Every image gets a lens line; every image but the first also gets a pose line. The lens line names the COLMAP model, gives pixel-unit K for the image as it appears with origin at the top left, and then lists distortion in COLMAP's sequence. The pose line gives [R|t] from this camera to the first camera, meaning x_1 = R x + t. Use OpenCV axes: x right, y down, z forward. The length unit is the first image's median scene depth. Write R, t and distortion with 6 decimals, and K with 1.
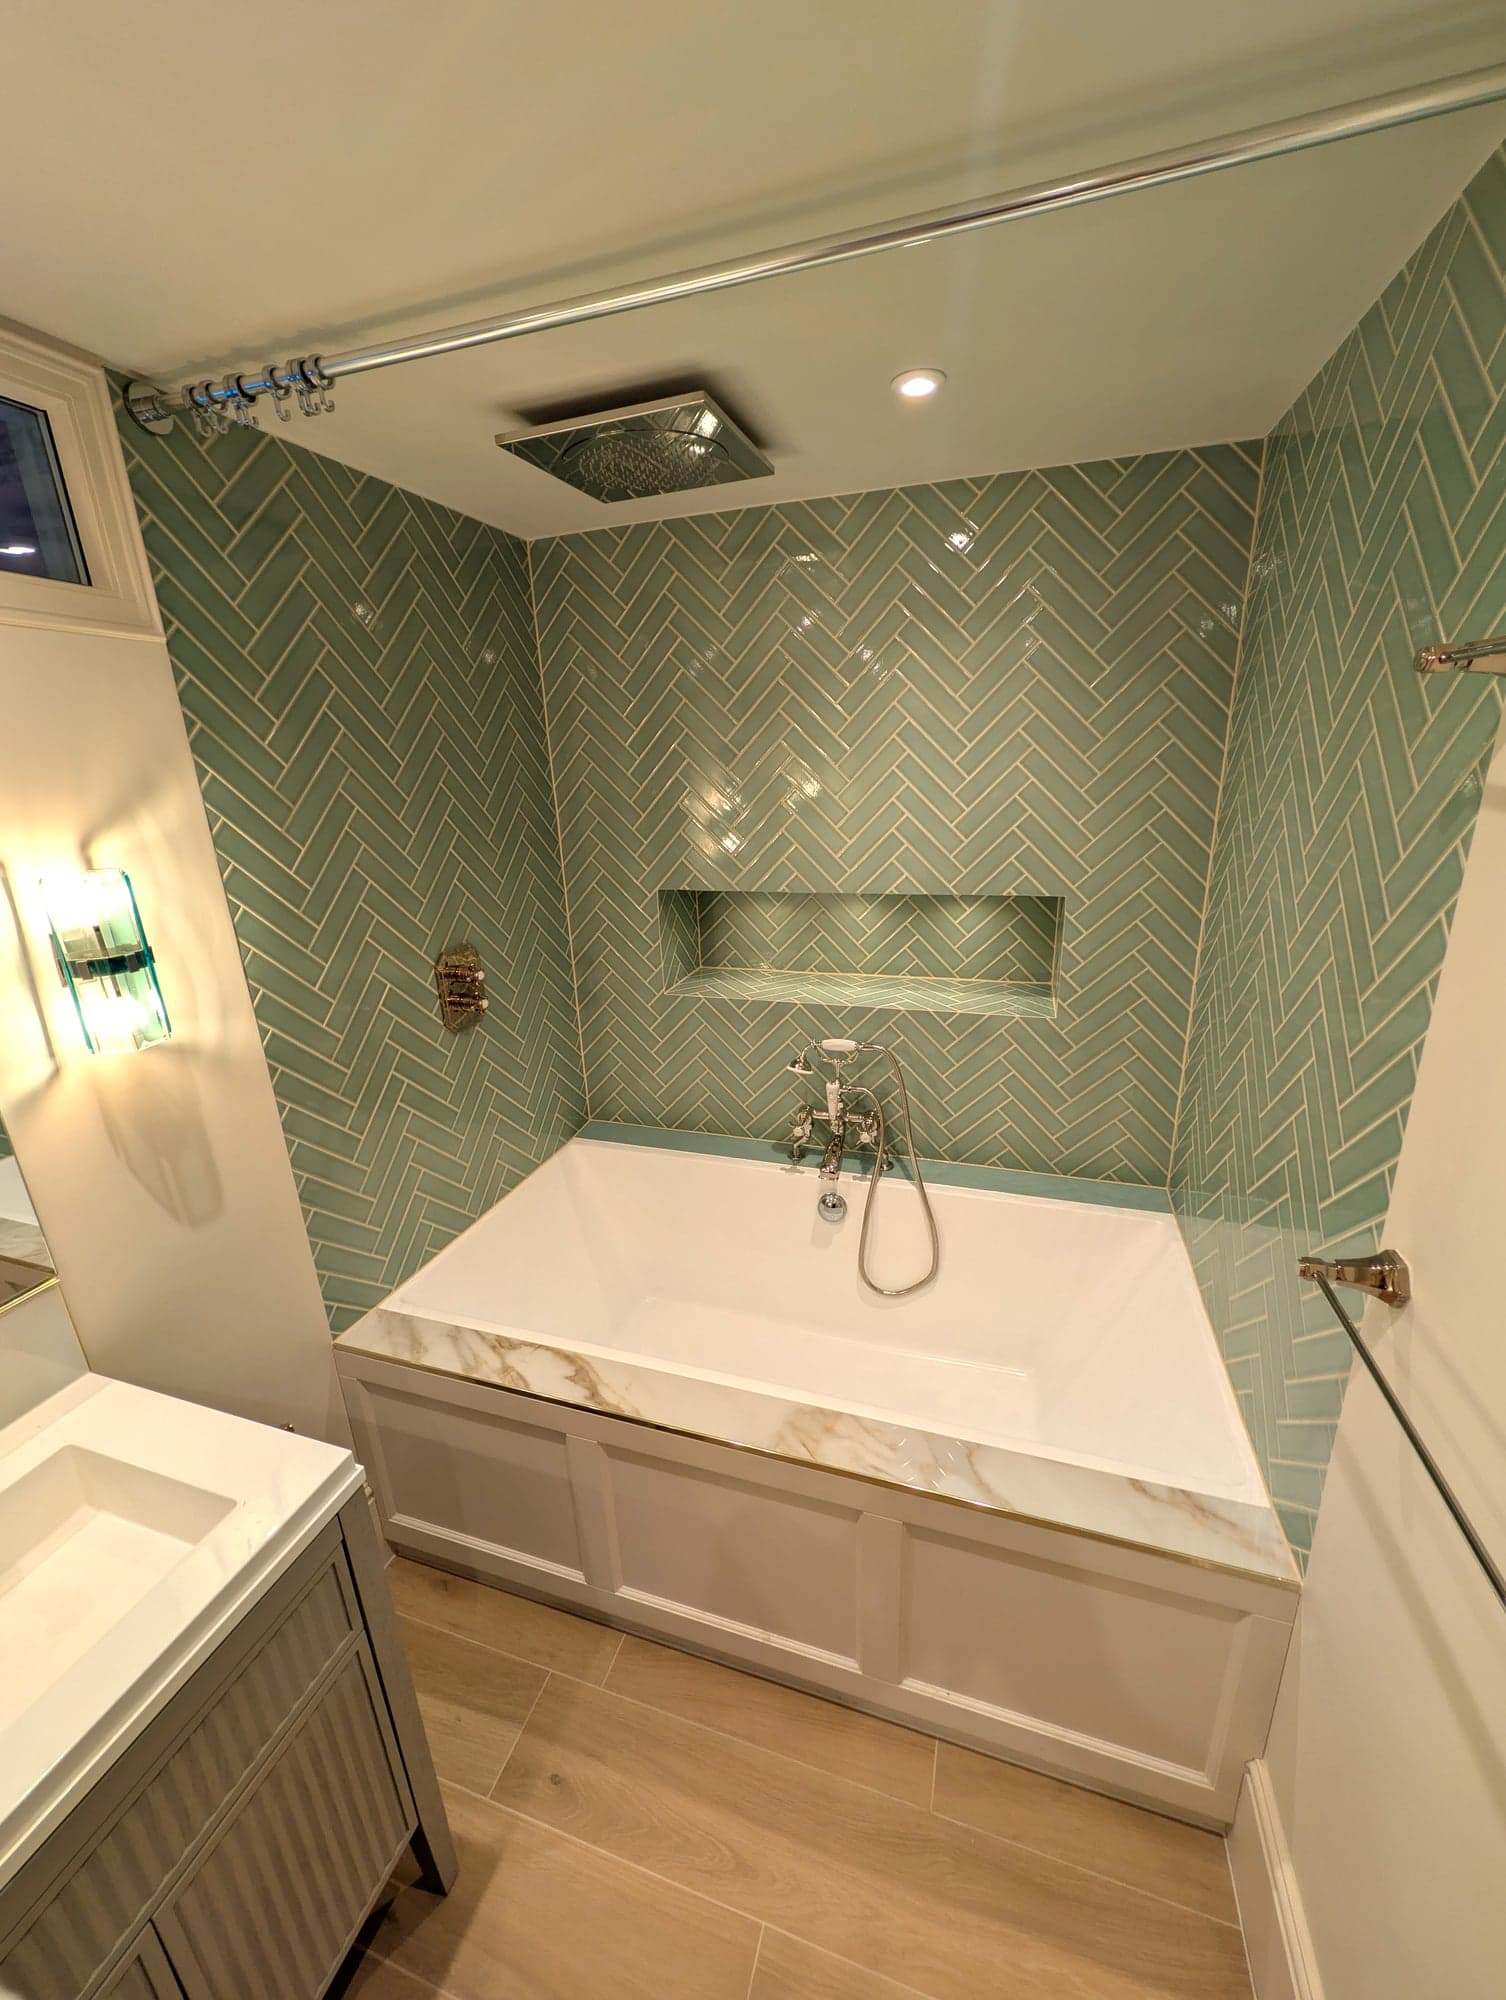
lens RADIAL K [[763.9, 0, 754.1], [0, 763.9, 997.3], [0, 0, 1]] dist [-0.000134, 0.000129]
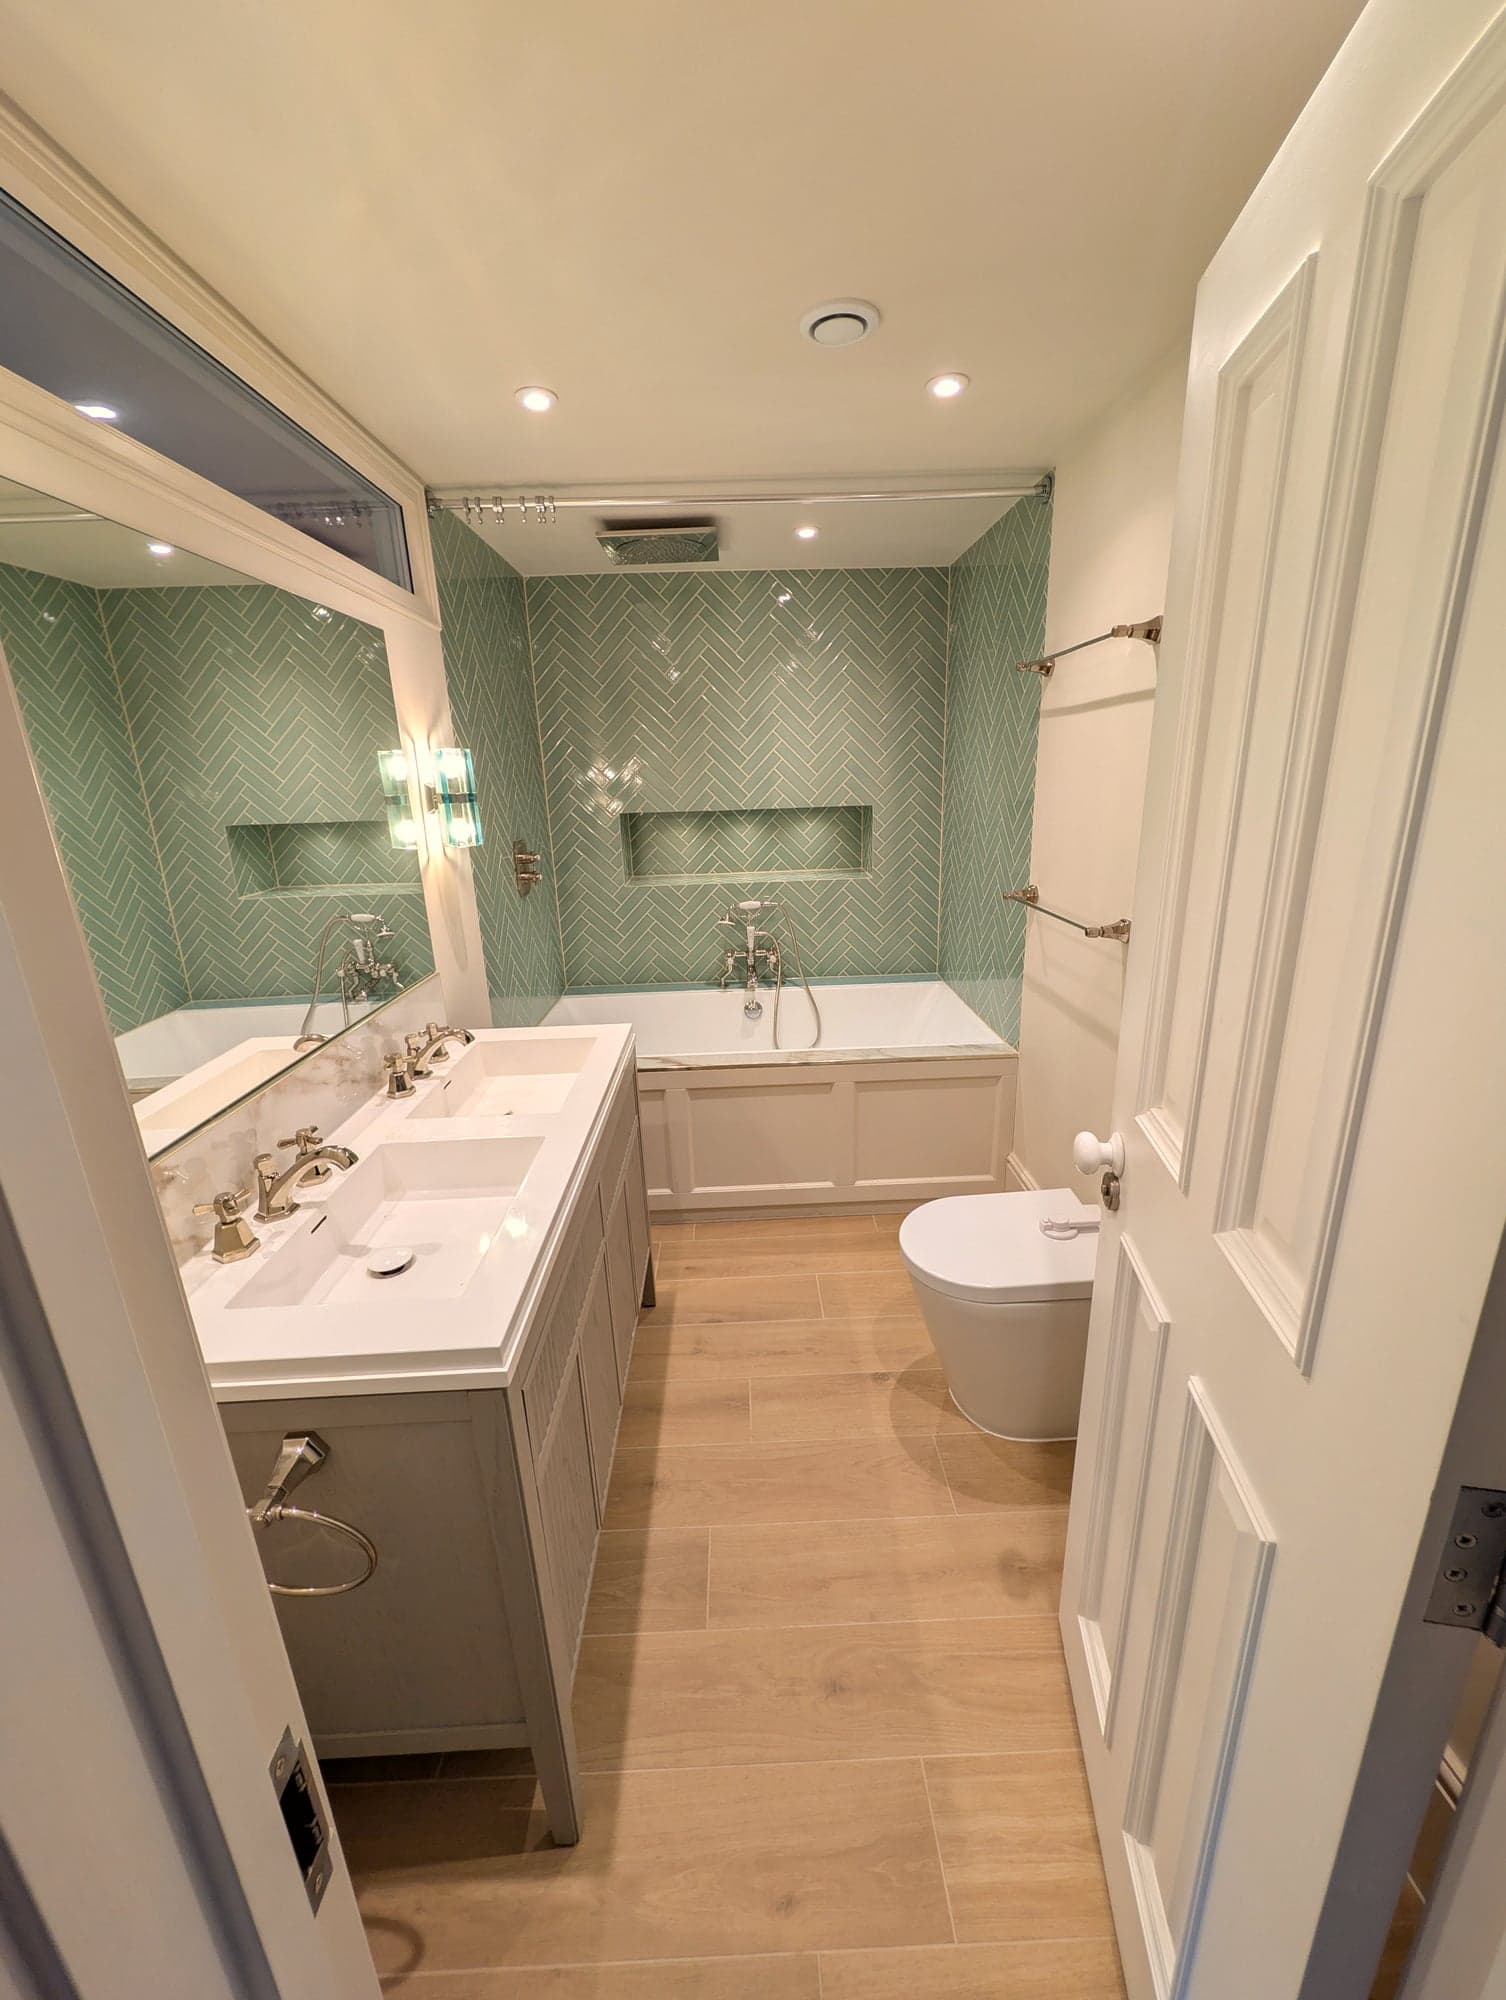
lens RADIAL K [[763.9, 0, 752.5], [0, 763.9, 998.5], [0, 0, 1]] dist [-0.000134, 0.000129]
pose [[0.942510, -0.088126, 0.322350, -0.519875], [0.096403, 0.995294, -0.009770, 0.340925], [-0.319972, 0.040284, 0.946570, -0.634990]]
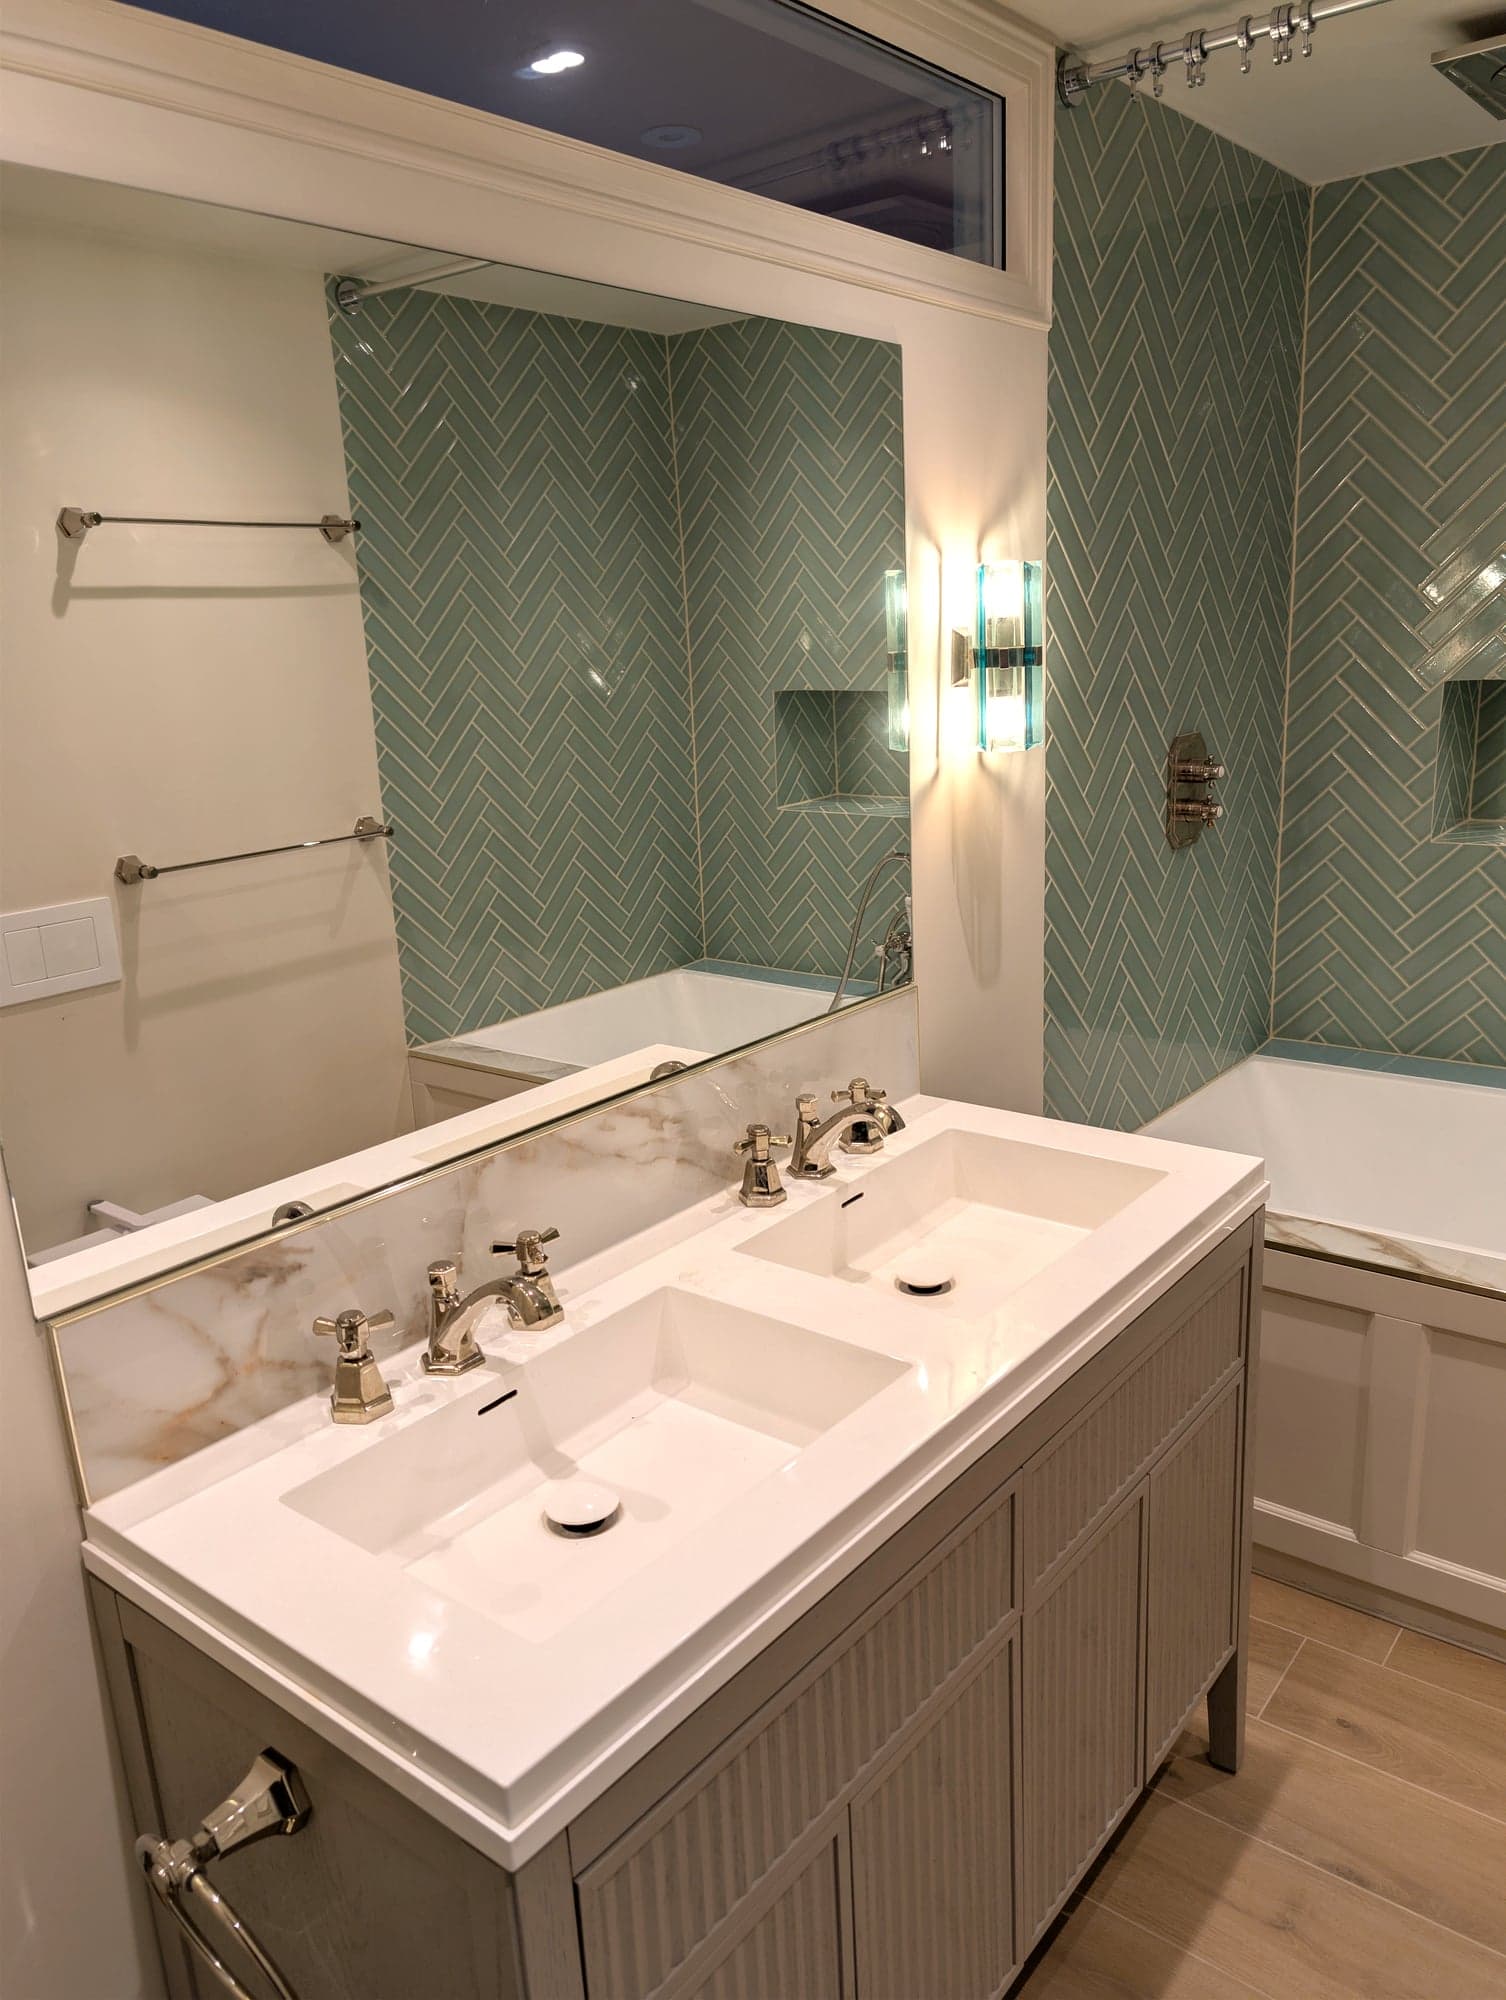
lens RADIAL K [[1432.9, 0, 770.2], [0, 1432.9, 1024.9], [0, 0, 1]] dist [0.027685, -0.025447]
pose [[0.937329, 0.083979, -0.338174, -0.301758], [-0.089889, 0.995950, -0.001825, 0.287916], [0.336651, 0.032108, 0.941082, -0.515946]]
